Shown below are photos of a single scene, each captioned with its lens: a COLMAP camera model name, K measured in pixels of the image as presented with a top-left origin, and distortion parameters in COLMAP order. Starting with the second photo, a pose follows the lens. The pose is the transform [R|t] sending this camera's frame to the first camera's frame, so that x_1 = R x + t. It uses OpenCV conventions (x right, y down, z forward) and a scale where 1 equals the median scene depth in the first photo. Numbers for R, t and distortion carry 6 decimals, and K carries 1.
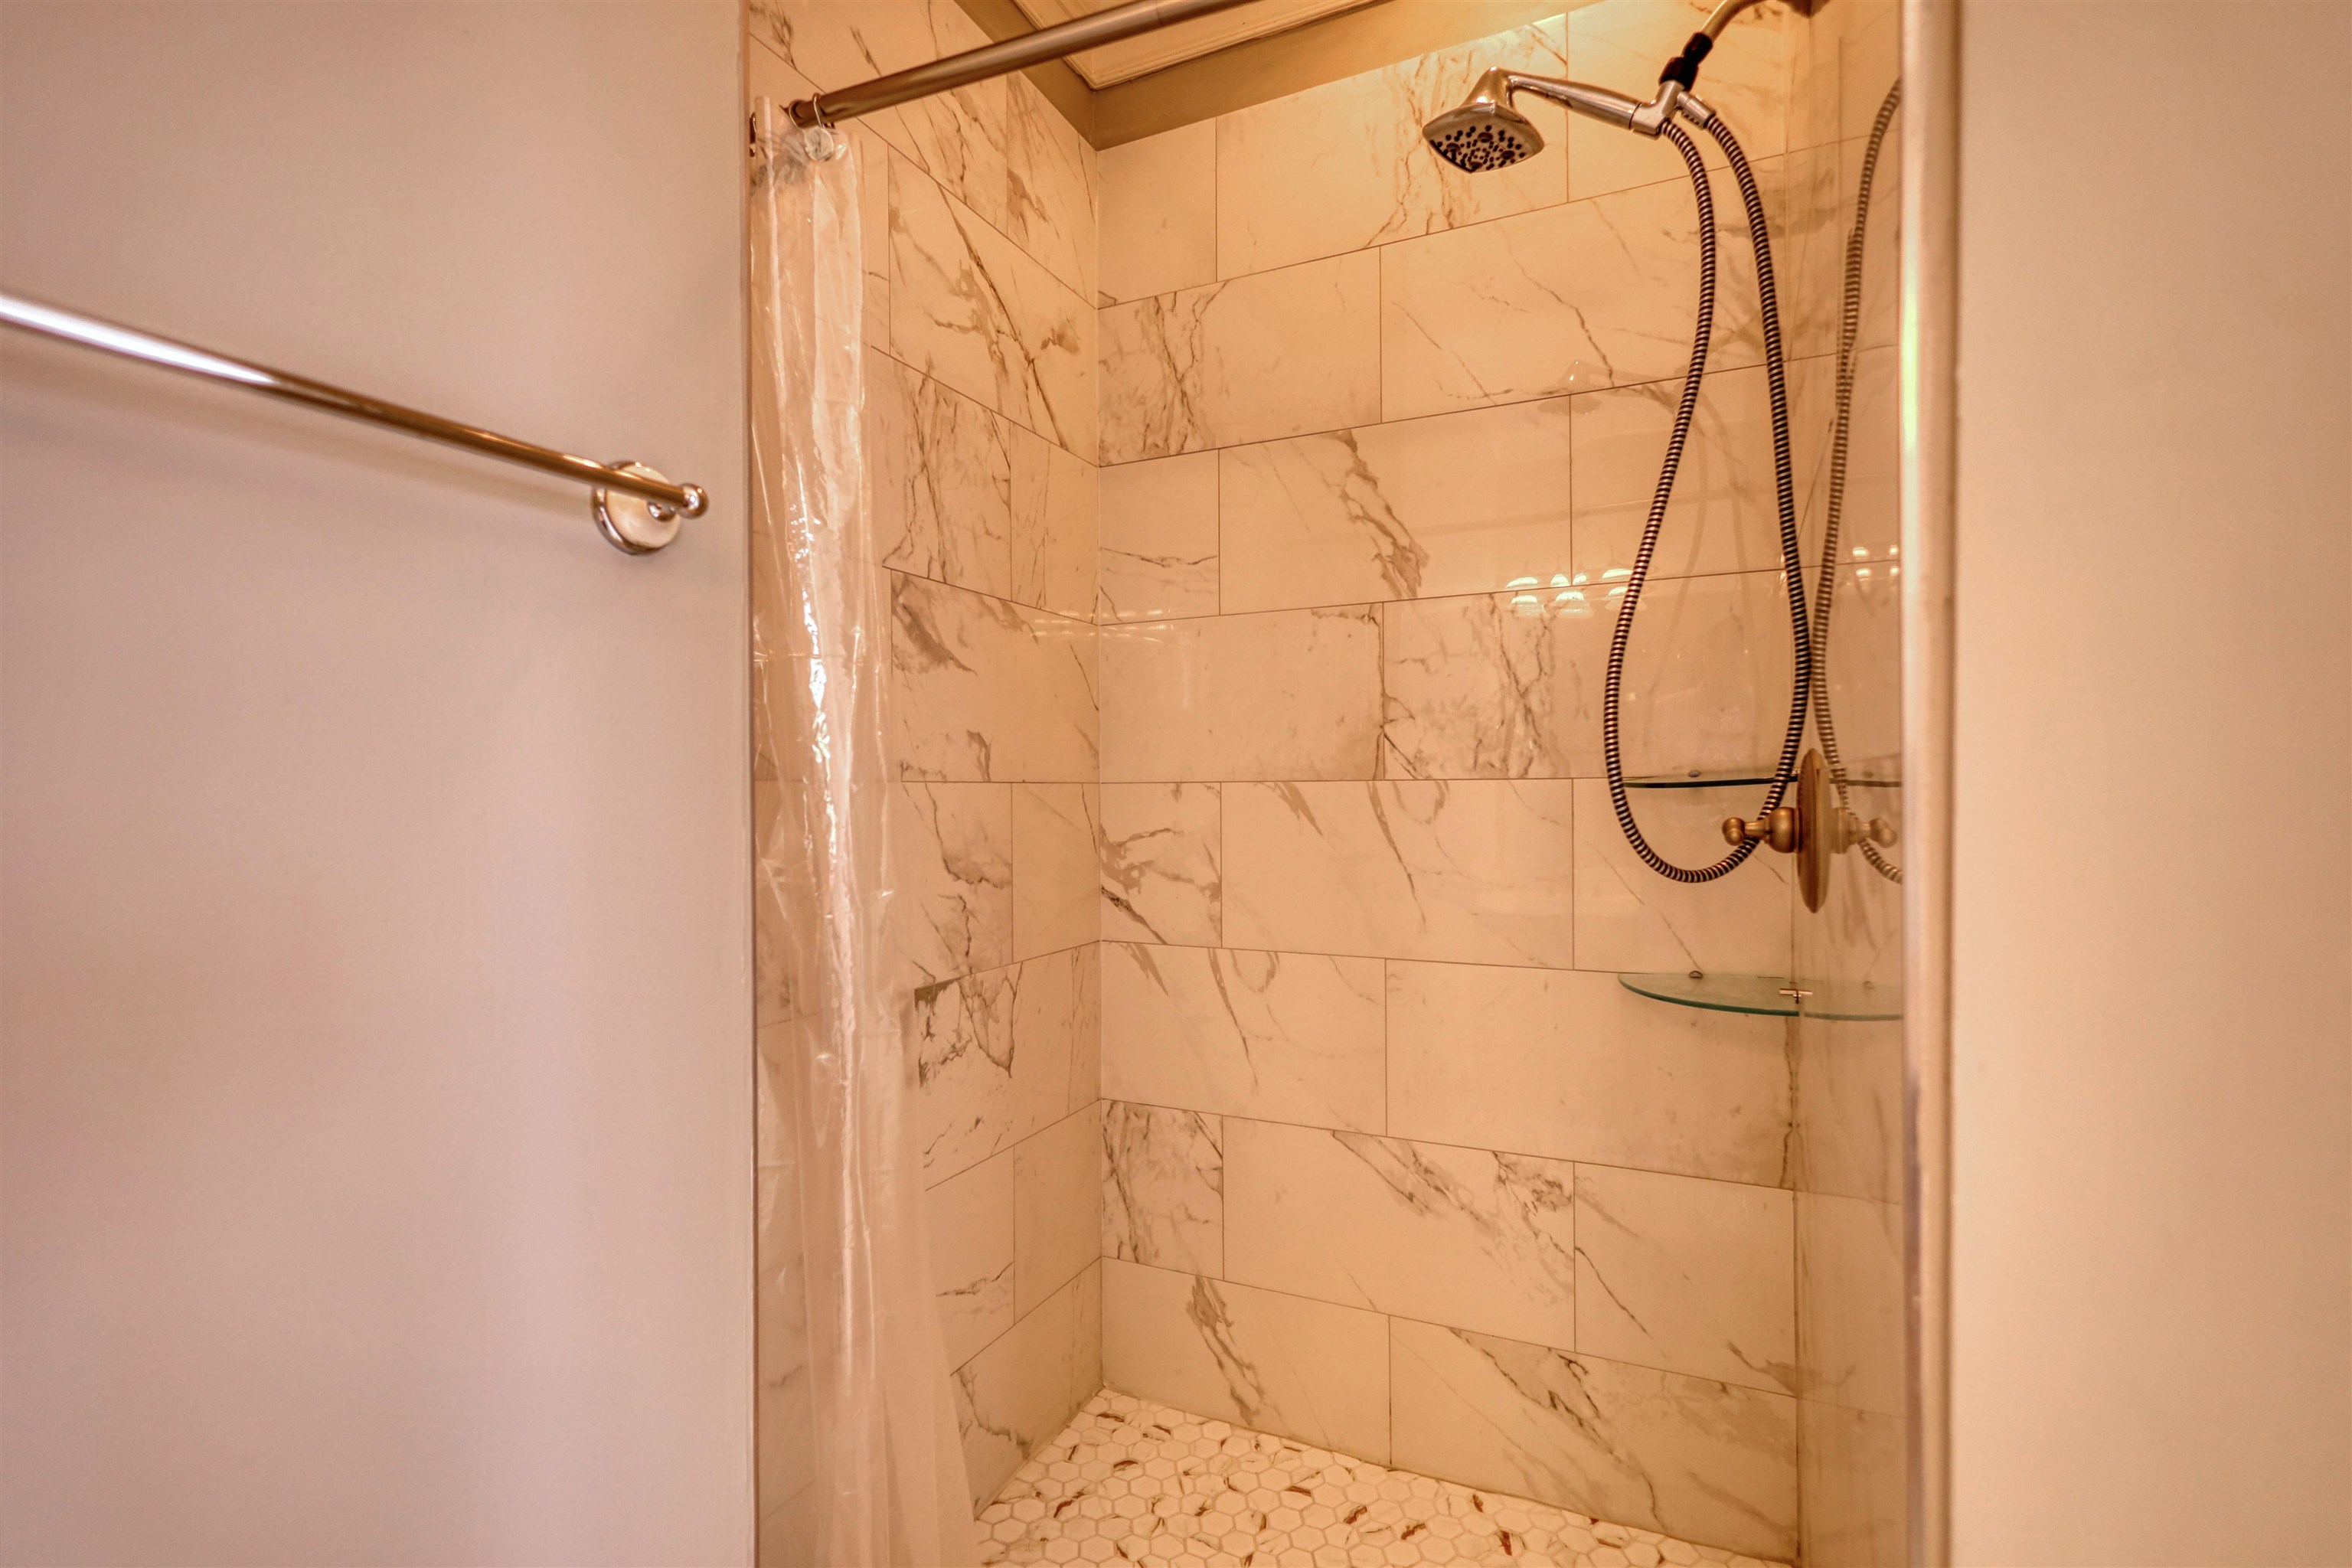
lens RADIAL K [[1115.6, 0, 1175.1], [0, 1115.6, 785.7], [0, 0, 1]] dist [0.001179, 0.001170]
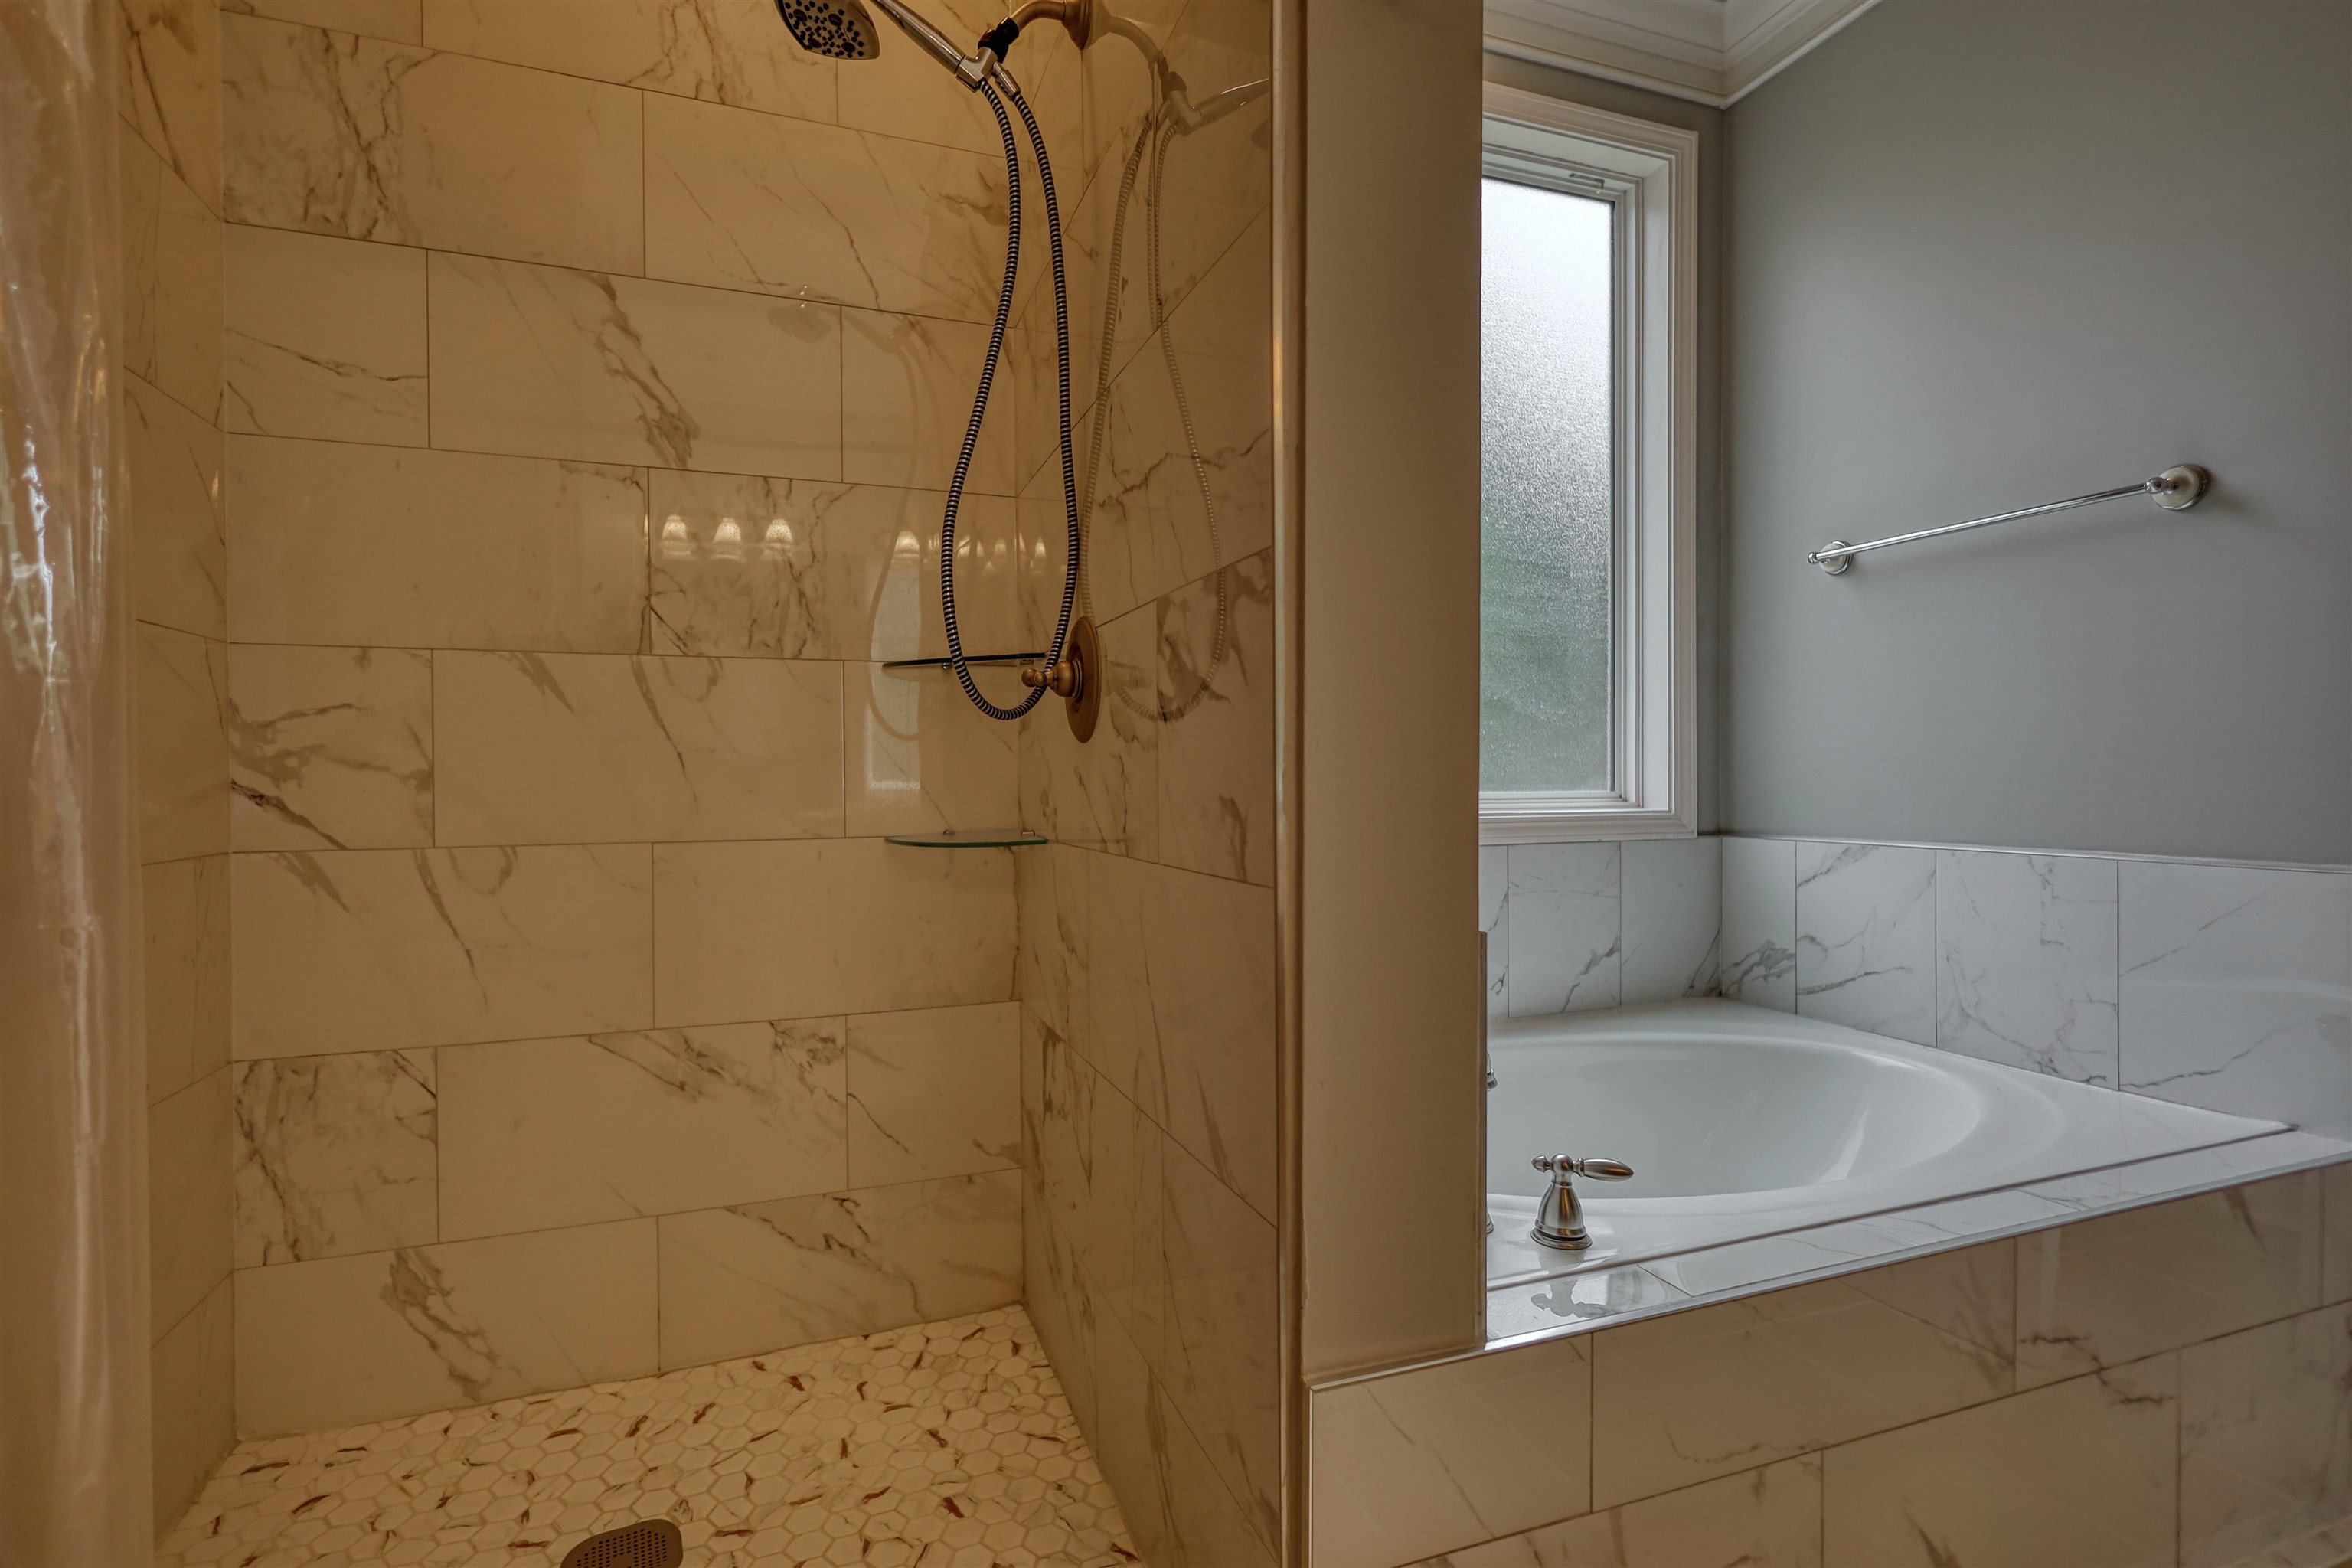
lens RADIAL K [[1115.6, 0, 1175.1], [0, 1115.6, 785.7], [0, 0, 1]] dist [0.001179, 0.001170]
pose [[0.689078, -0.005213, 0.724668, -0.194666], [0.004136, 0.999986, 0.003261, 0.105494], [-0.724675, 0.000751, 0.689090, 0.020021]]
